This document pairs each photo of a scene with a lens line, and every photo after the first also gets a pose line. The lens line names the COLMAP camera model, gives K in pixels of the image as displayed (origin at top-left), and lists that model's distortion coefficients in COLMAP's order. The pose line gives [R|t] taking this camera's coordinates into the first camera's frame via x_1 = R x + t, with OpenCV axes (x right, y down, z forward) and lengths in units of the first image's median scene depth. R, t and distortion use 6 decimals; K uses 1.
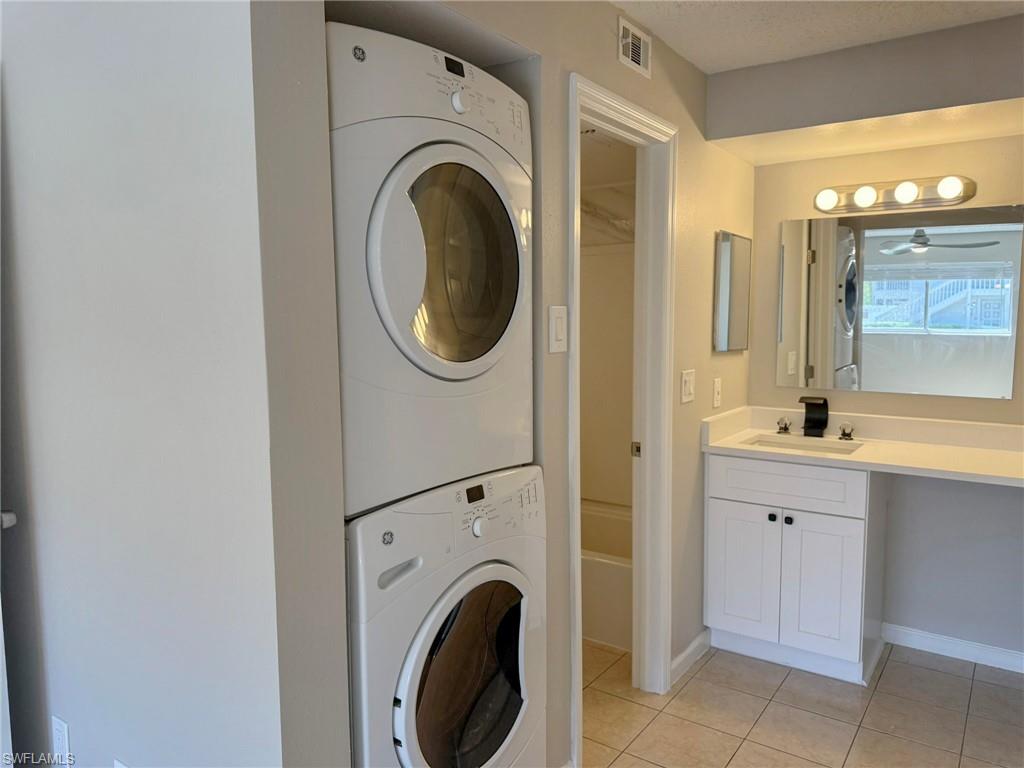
lens RADIAL K [[732.5, 0, 512.0], [0, 732.5, 384.0], [0, 0, 1]] dist [-0.002906, -0.002230]
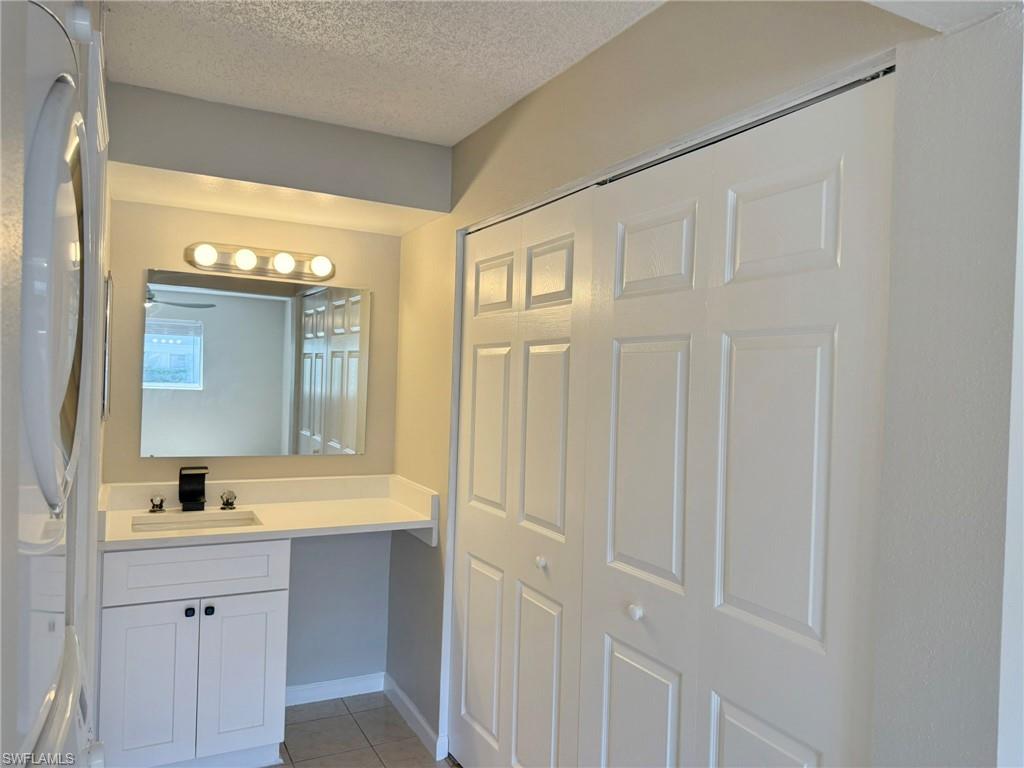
lens RADIAL K [[729.6, 0, 514.4], [0, 729.6, 387.5], [0, 0, 1]] dist [0.082497, -0.109710]
pose [[0.454995, 0.011526, 0.890419, -0.231012], [0.042311, 0.998507, -0.034546, -0.033073], [-0.889488, 0.053393, 0.453828, 0.230681]]
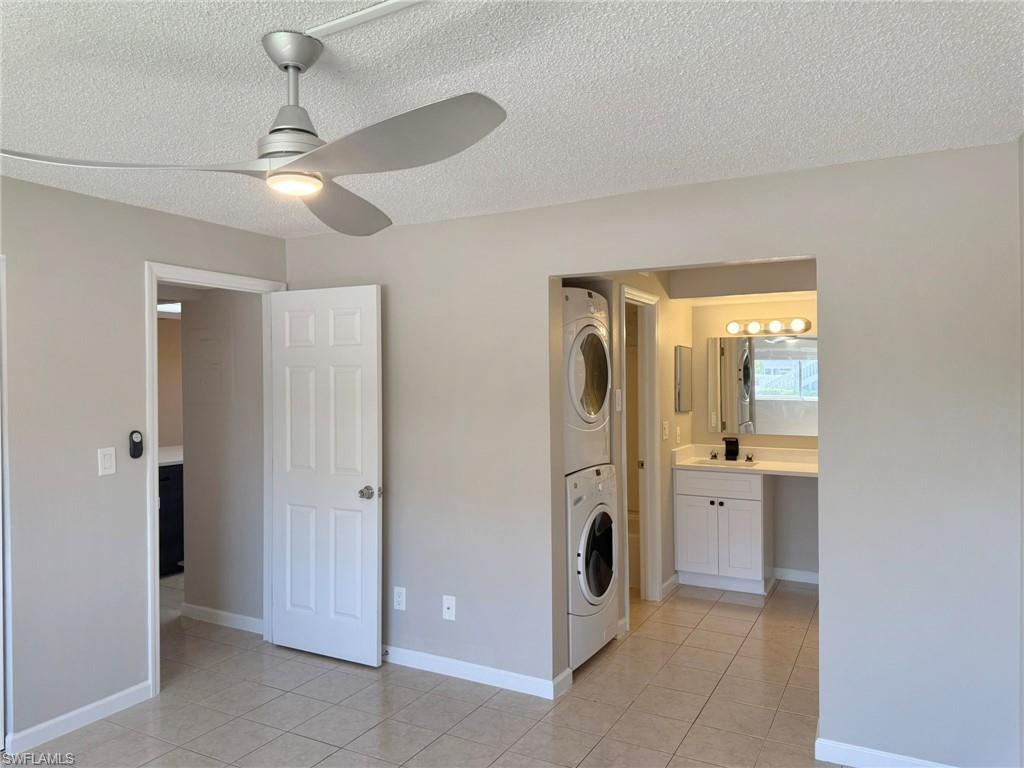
lens RADIAL K [[706.5, 0, 497.3], [0, 706.5, 378.2], [0, 0, 1]] dist [0.032286, -0.050604]
pose [[0.995272, 0.000224, 0.097123, -0.321807], [0.009290, 0.995192, -0.097500, 0.037429], [-0.096678, 0.097942, 0.990485, -0.669774]]
